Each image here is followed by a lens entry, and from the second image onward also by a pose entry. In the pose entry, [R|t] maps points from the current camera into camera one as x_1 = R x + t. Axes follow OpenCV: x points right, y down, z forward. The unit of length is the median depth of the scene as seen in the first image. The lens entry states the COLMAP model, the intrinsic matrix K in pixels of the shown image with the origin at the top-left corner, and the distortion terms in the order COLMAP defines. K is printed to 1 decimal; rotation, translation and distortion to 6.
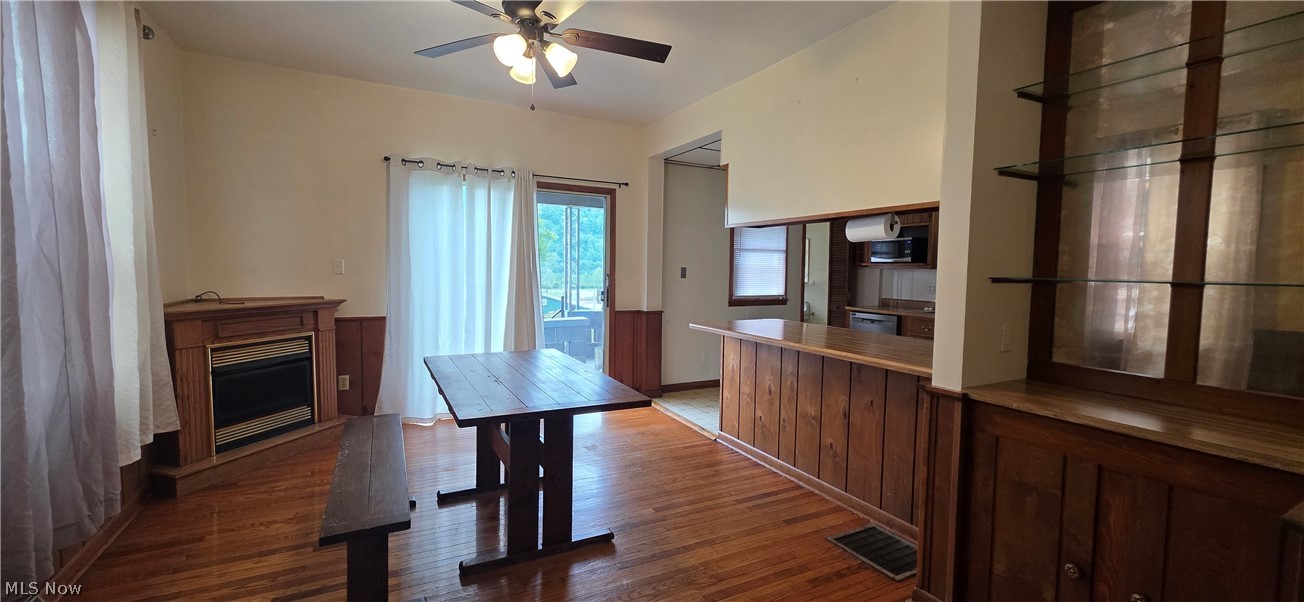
lens RADIAL K [[520.4, 0, 654.7], [0, 520.4, 298.9], [0, 0, 1]] dist [-0.000681, -0.000017]
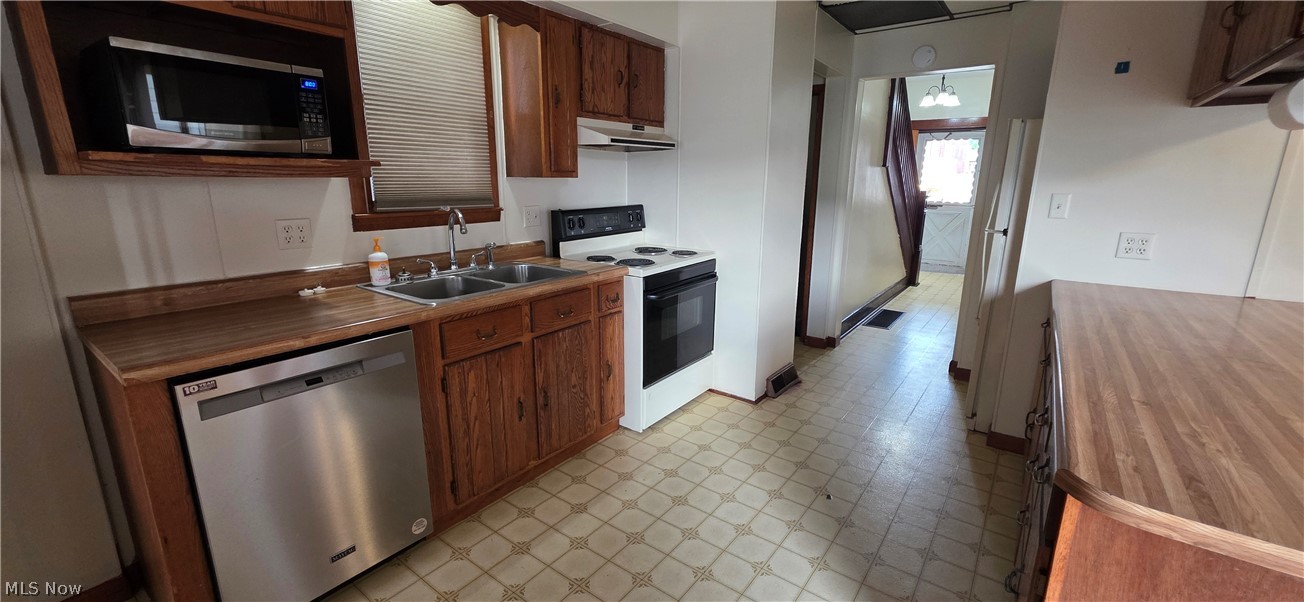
lens RADIAL K [[520.4, 0, 651.1], [0, 520.4, 303.0], [0, 0, 1]] dist [-0.000681, -0.000017]
pose [[-0.417666, -0.233819, 0.878000, 0.184584], [0.040722, 0.960533, 0.275169, -0.097756], [-0.907688, 0.150683, -0.391660, 1.483348]]
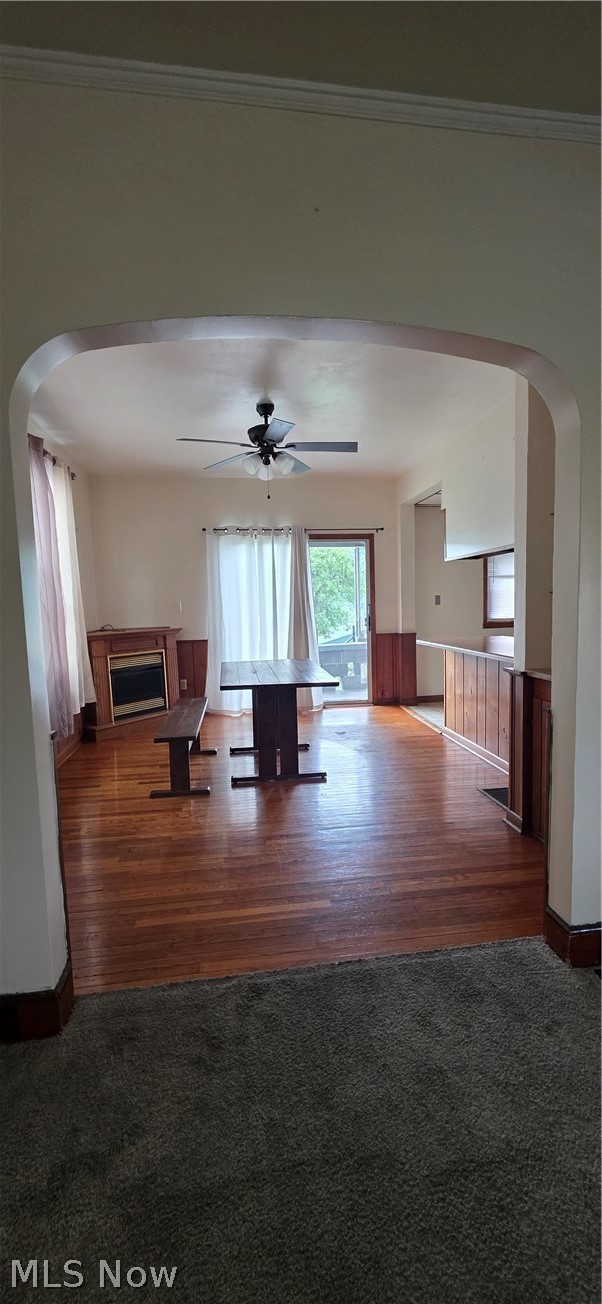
lens RADIAL K [[520.4, 0, 300.7], [0, 520.4, 653.6], [0, 0, 1]] dist [-0.000681, -0.000017]
pose [[0.936295, -0.008684, -0.351106, 0.253917], [0.023175, 0.999043, 0.037091, 0.028185], [0.350448, -0.042865, 0.935601, -0.285959]]
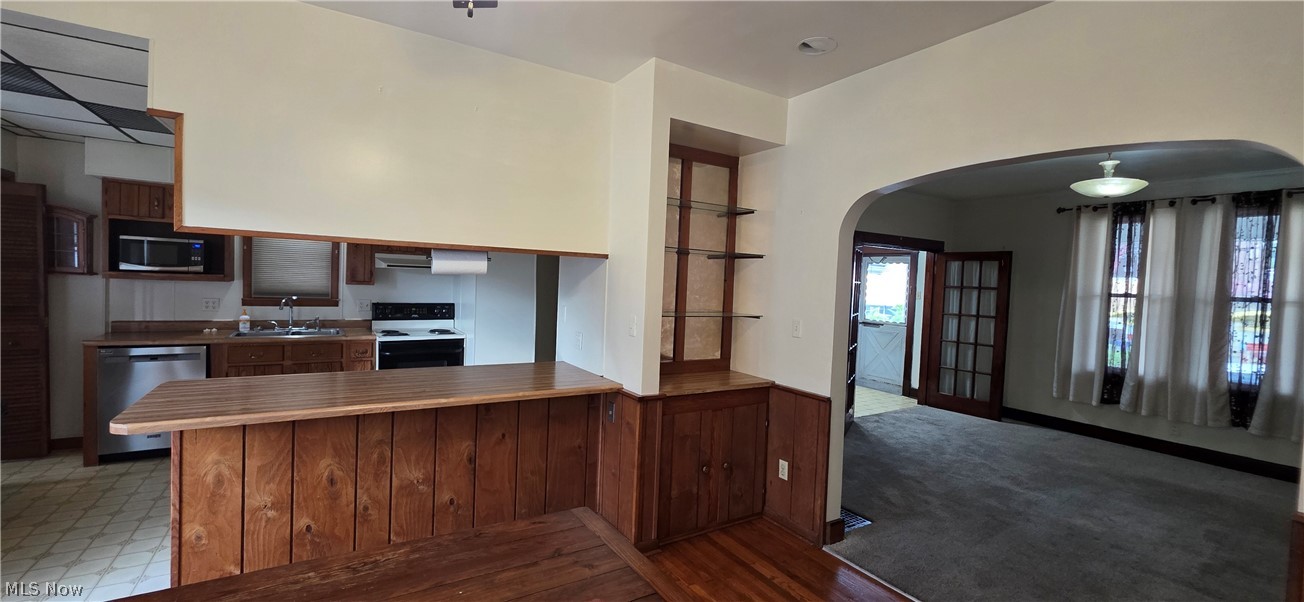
lens RADIAL K [[520.4, 0, 654.3], [0, 520.4, 299.9], [0, 0, 1]] dist [-0.000681, -0.000017]
pose [[-0.056048, -0.057682, 0.996760, -0.477661], [0.019141, 0.998084, 0.058835, -0.096887], [-0.998245, 0.022376, -0.054836, 0.586652]]
